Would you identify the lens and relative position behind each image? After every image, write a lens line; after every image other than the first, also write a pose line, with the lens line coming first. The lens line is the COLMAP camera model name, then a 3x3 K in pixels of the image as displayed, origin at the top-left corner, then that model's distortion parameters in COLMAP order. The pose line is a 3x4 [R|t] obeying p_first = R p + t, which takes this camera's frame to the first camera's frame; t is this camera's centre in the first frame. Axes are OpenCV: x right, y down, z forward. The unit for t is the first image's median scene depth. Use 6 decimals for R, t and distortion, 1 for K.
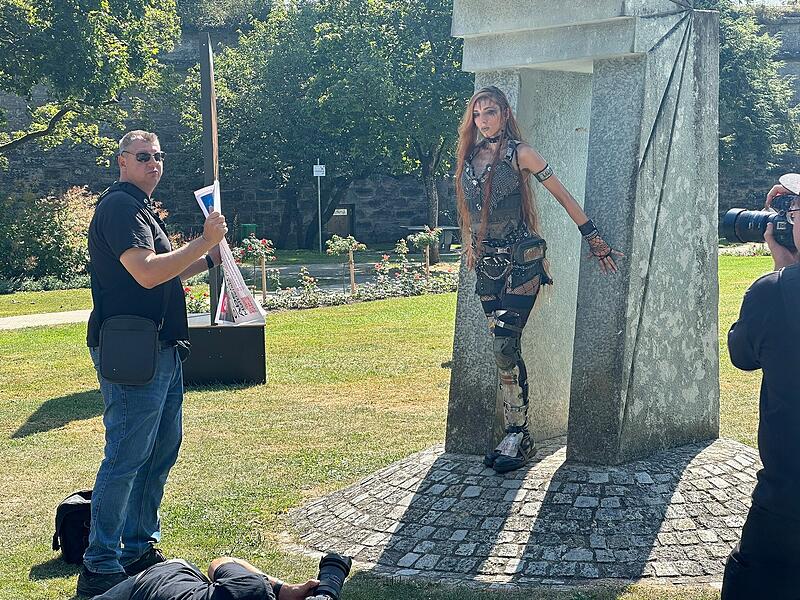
lens RADIAL K [[1795.1, 0, 399.5], [0, 1795.1, 297.4], [0, 0, 1]] dist [0.237025, 0.000000]
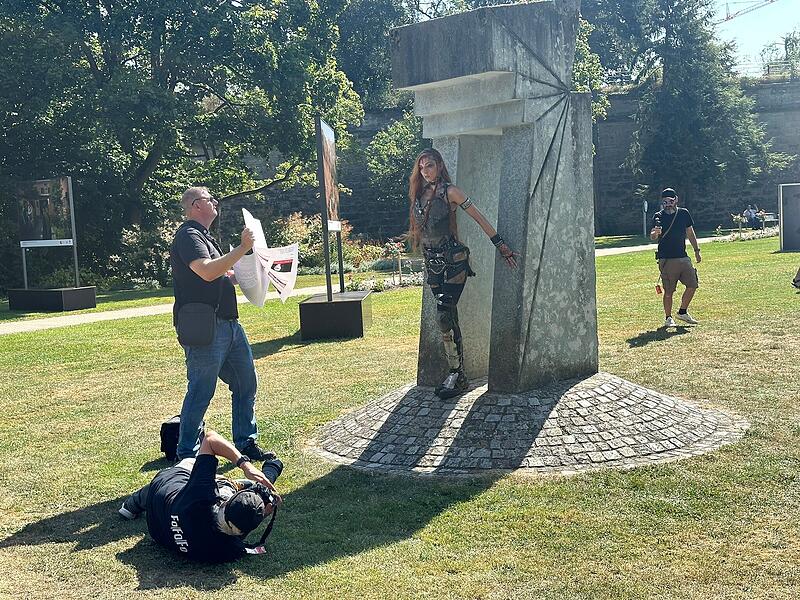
lens RADIAL K [[1118.2, 0, 400.6], [0, 1118.2, 303.1], [0, 0, 1]] dist [0.169164, 0.000000]
pose [[0.993298, -0.024031, -0.113060, 0.128093], [0.026928, 0.999345, 0.024171, -0.008888], [0.112405, -0.027053, 0.993294, 0.044603]]
